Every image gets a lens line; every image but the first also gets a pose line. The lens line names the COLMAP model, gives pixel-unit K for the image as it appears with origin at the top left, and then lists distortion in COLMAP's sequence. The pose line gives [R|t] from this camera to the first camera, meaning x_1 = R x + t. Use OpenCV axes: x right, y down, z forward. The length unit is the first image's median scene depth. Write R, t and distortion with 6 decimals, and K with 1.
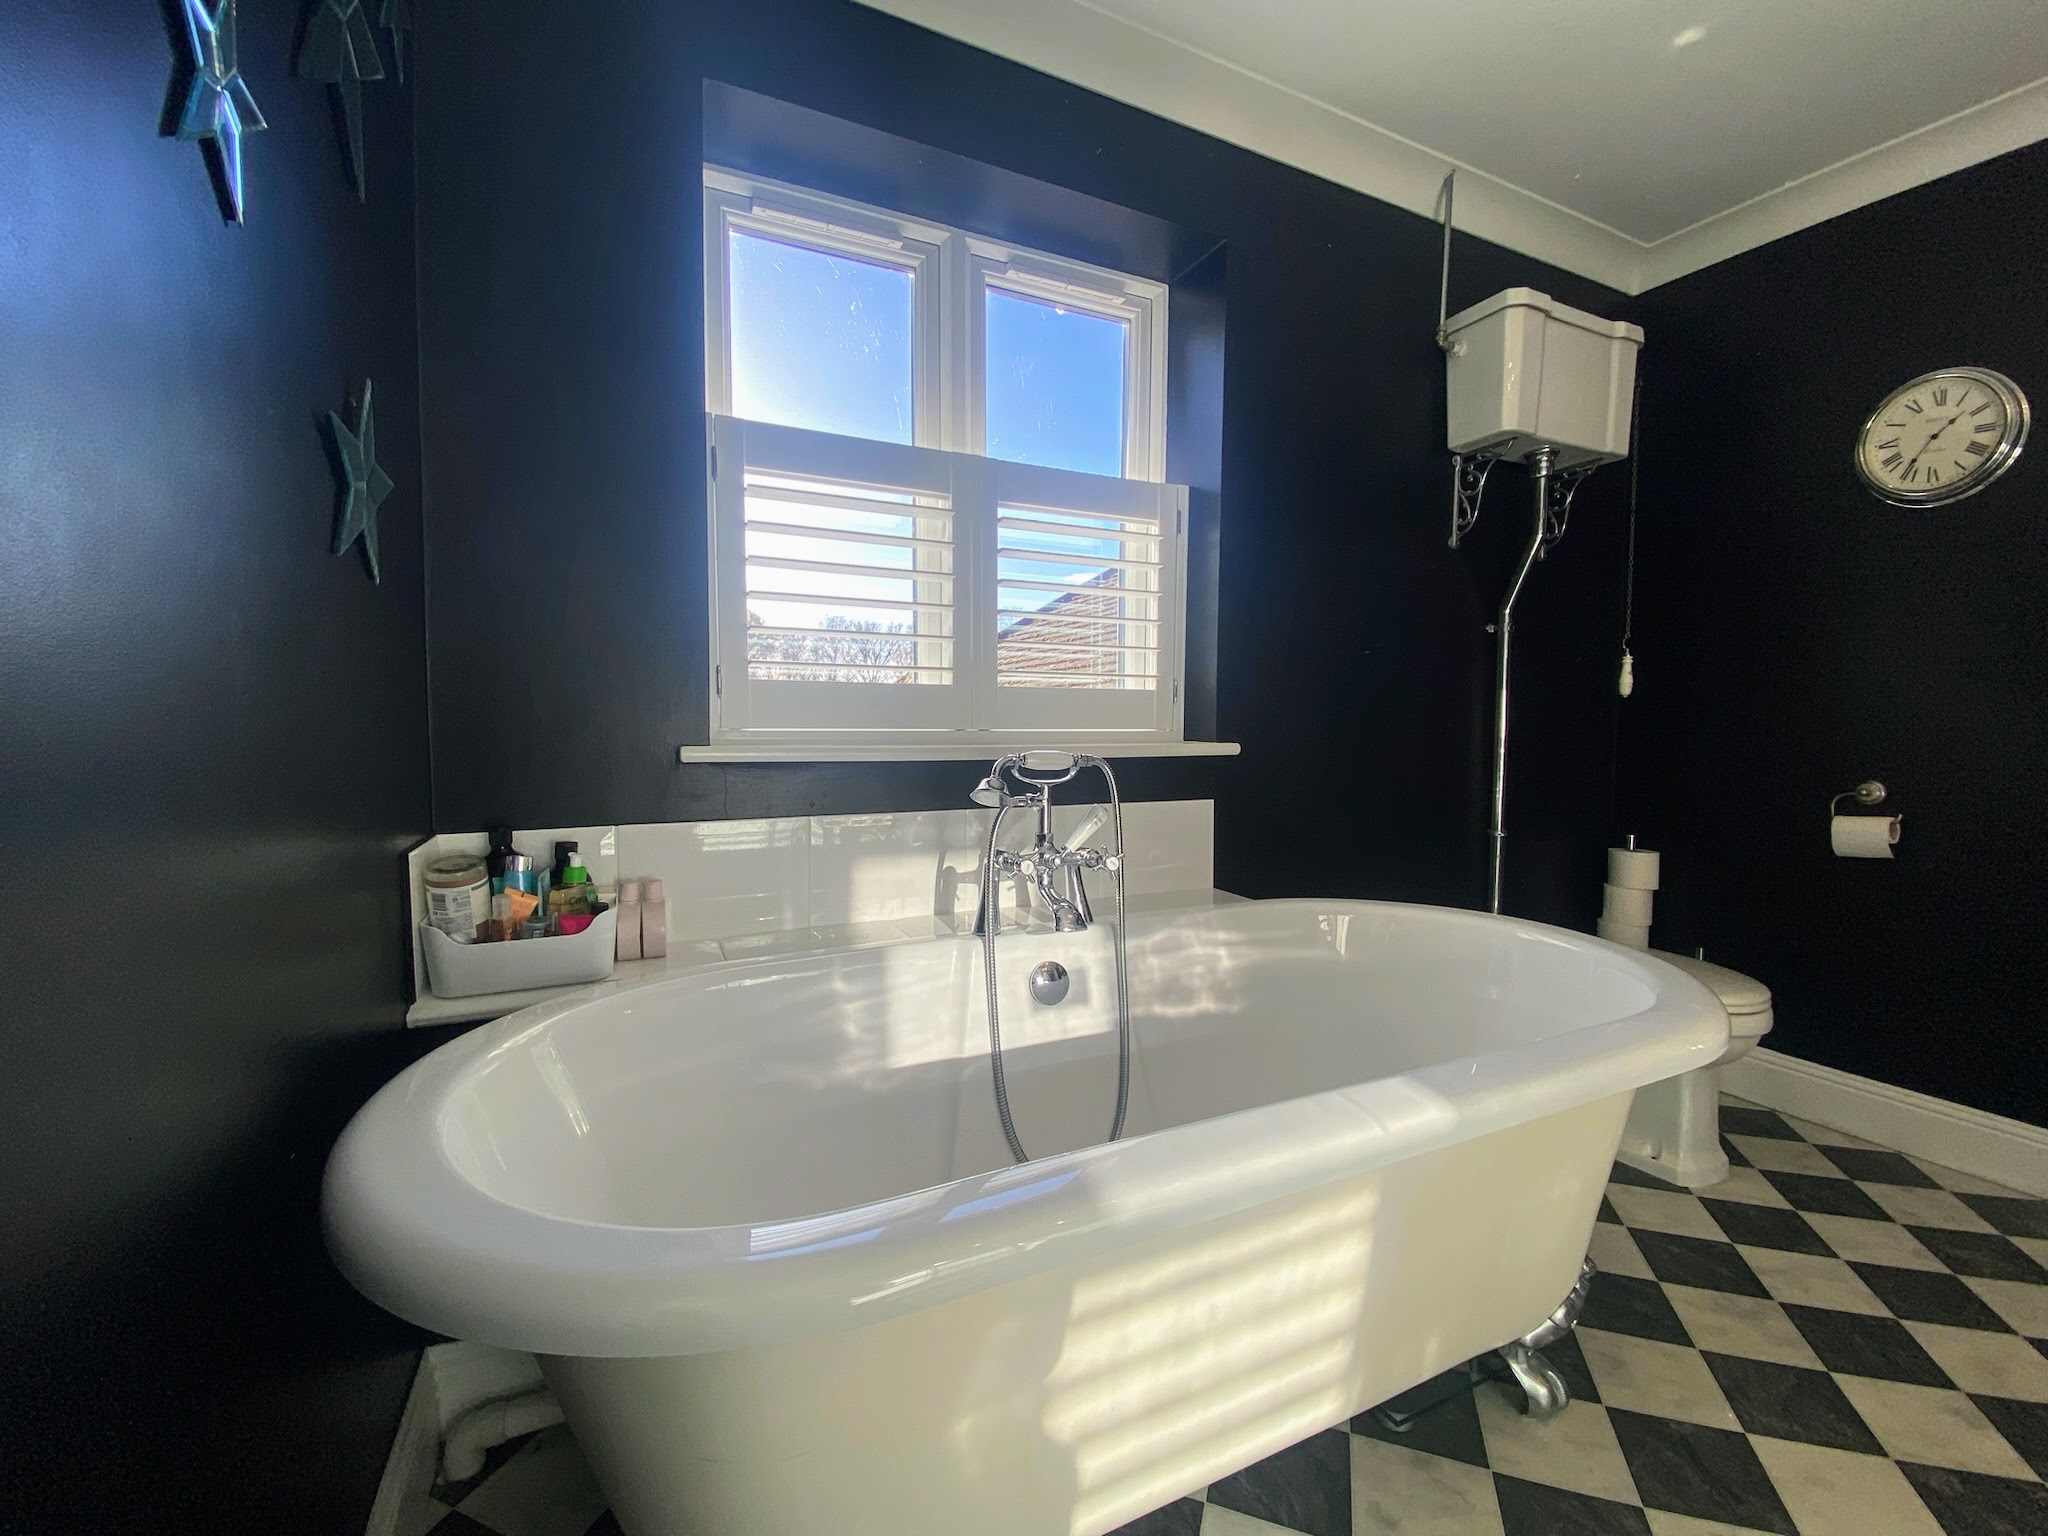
lens RADIAL K [[827.5, 0, 1016.7], [0, 827.5, 781.9], [0, 0, 1]] dist [0.001320, -0.000075]
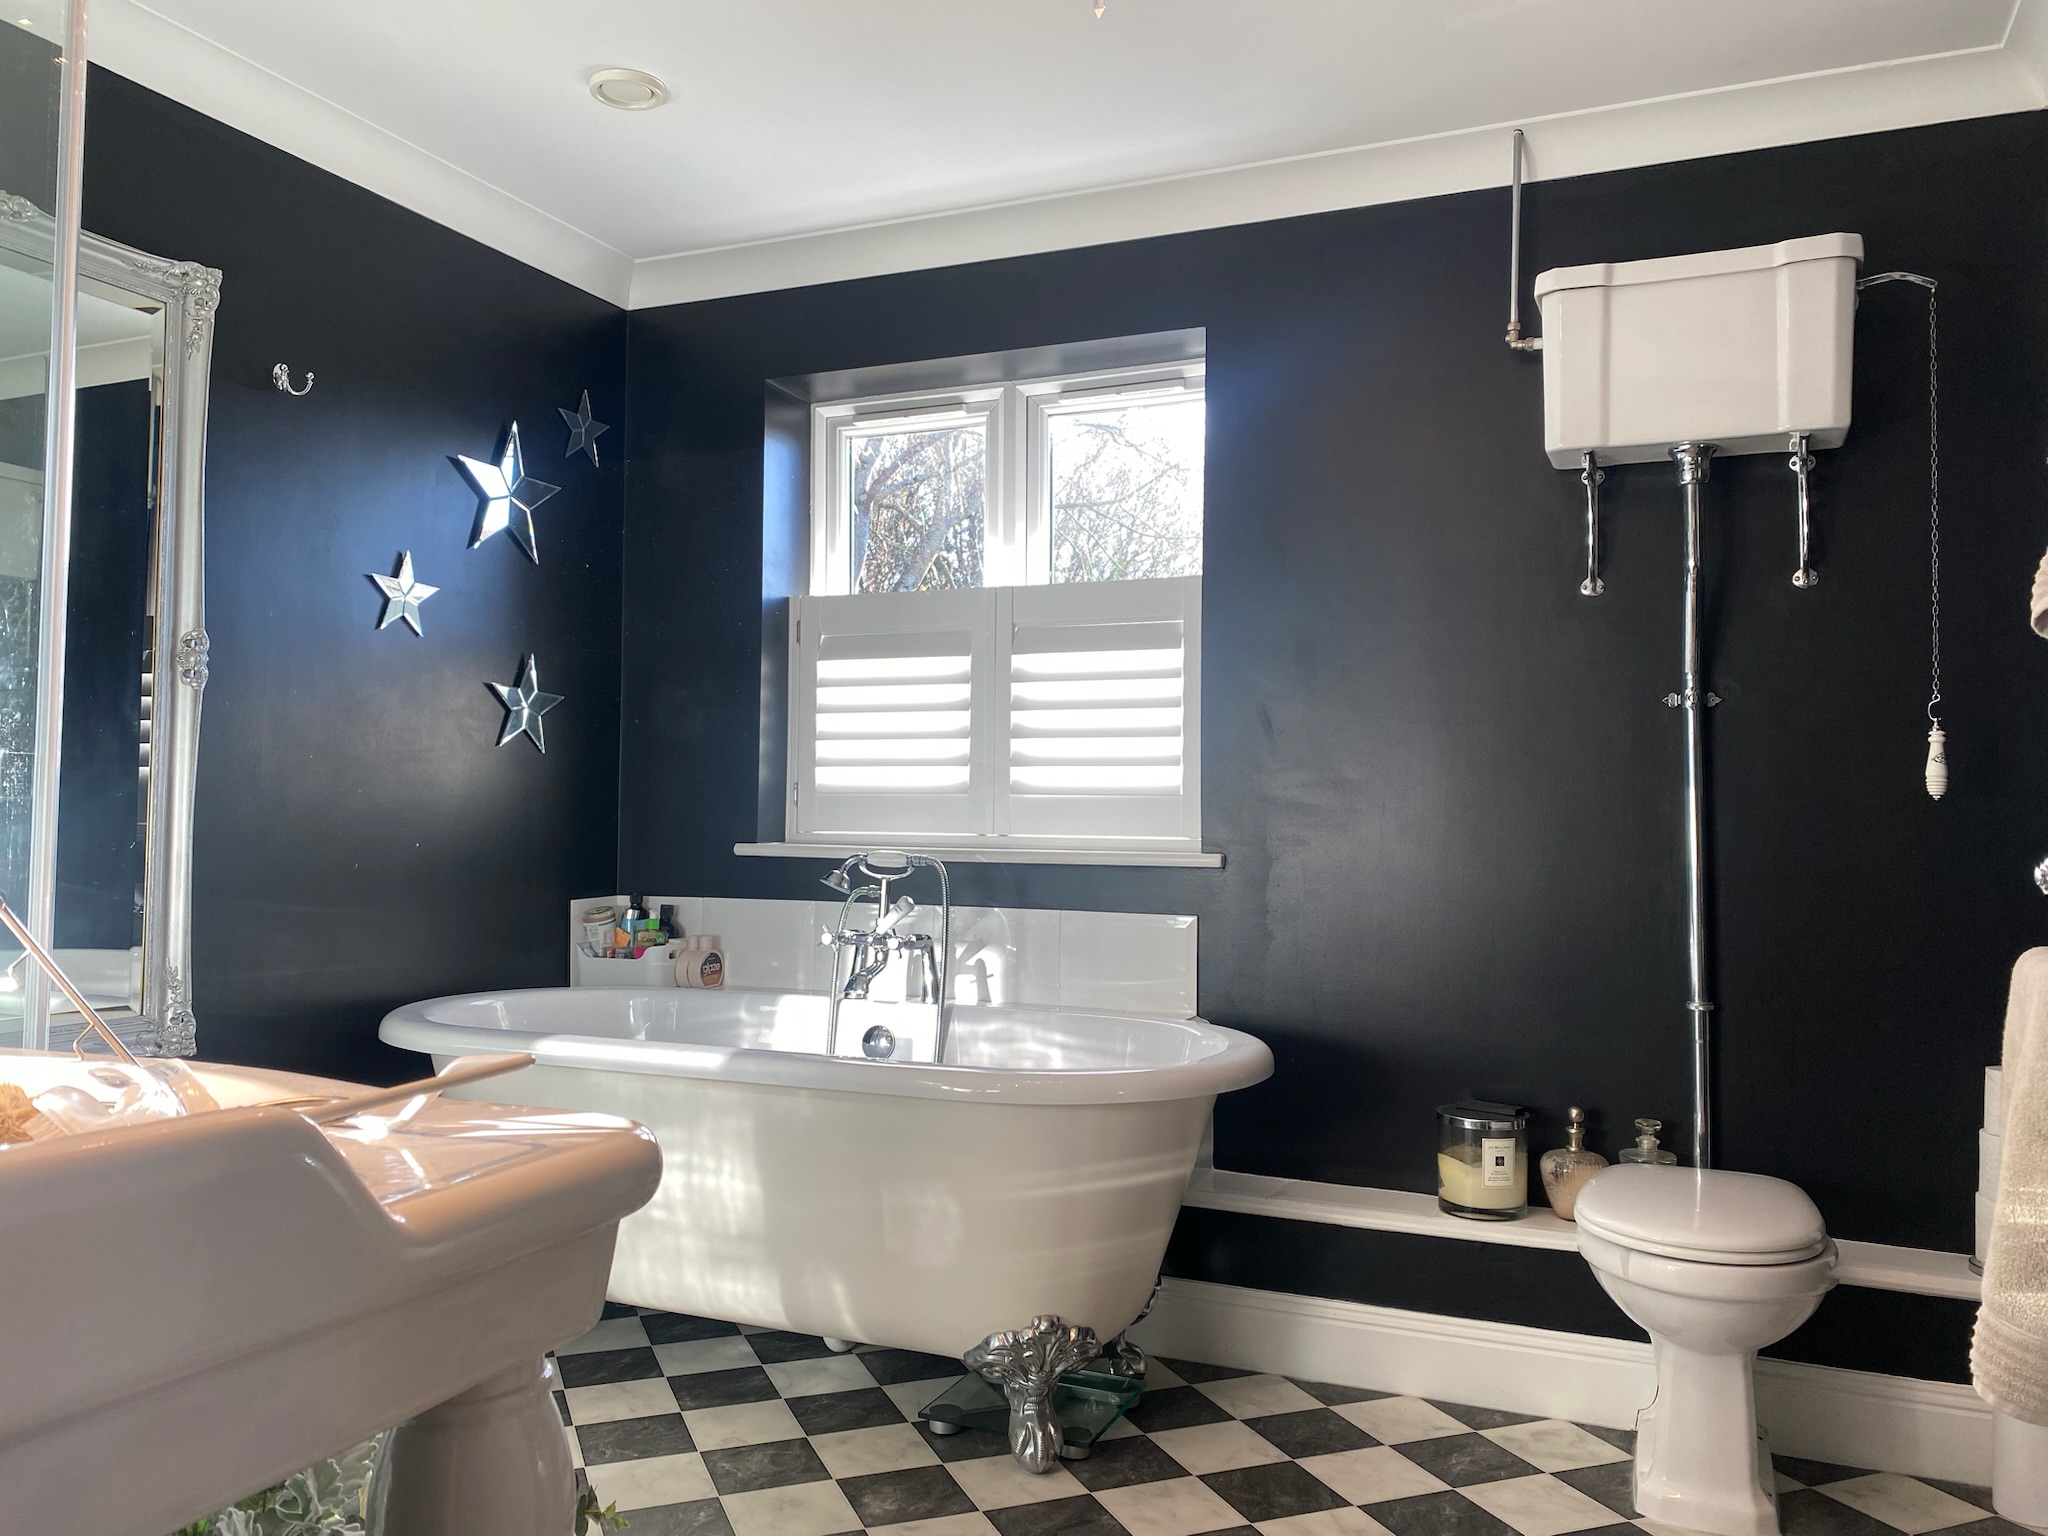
lens RADIAL K [[1551.0, 0, 1024.0], [0, 1551.0, 768.0], [0, 0, 1]] dist [0.043989, 0.001519]
pose [[0.667709, -0.018969, -0.744180, 1.681367], [-0.062175, 0.994761, -0.081143, 0.011771], [0.741821, 0.100449, 0.663032, -0.351124]]
